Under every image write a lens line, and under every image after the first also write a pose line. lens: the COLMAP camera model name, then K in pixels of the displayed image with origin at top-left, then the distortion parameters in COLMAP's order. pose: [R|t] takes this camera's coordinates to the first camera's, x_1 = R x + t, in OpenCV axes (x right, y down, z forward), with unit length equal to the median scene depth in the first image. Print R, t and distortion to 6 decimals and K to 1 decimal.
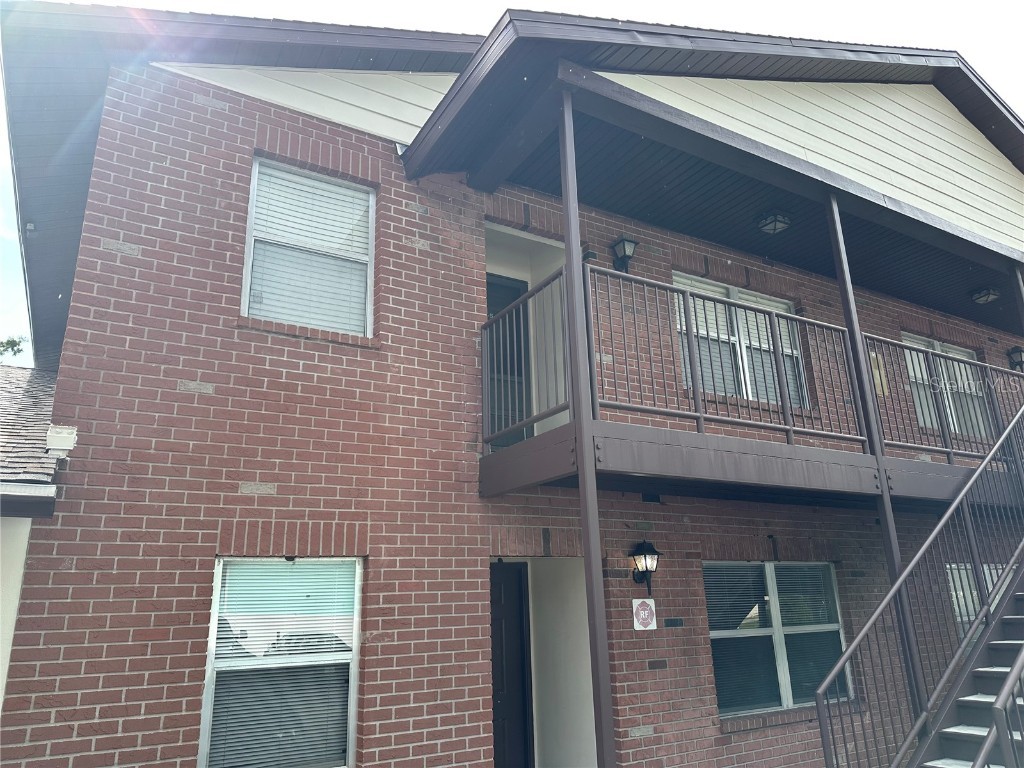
lens RADIAL K [[739.8, 0, 512.9], [0, 739.8, 384.3], [0, 0, 1]] dist [0.044362, -0.015819]
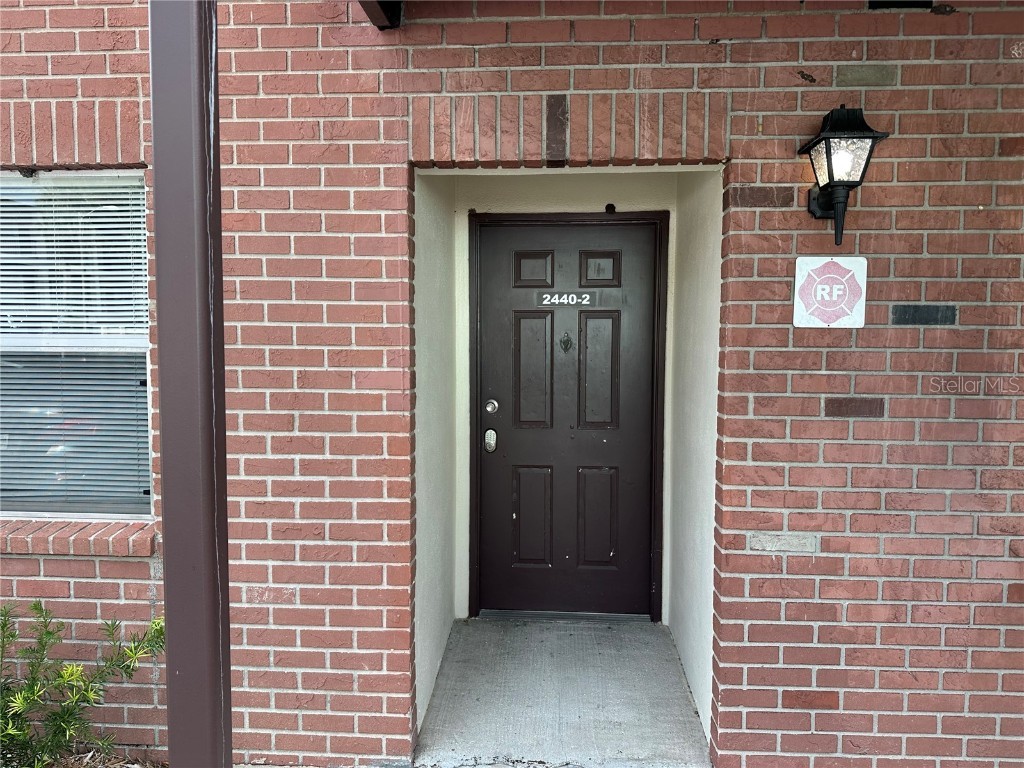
lens RADIAL K [[739.8, 0, 512.1], [0, 739.8, 384.0], [0, 0, 1]] dist [0.044362, -0.015819]
pose [[0.822826, 0.066513, -0.564388, 0.280457], [0.133973, 0.942432, 0.306387, 0.215854], [0.552276, -0.327716, 0.766547, 0.594461]]
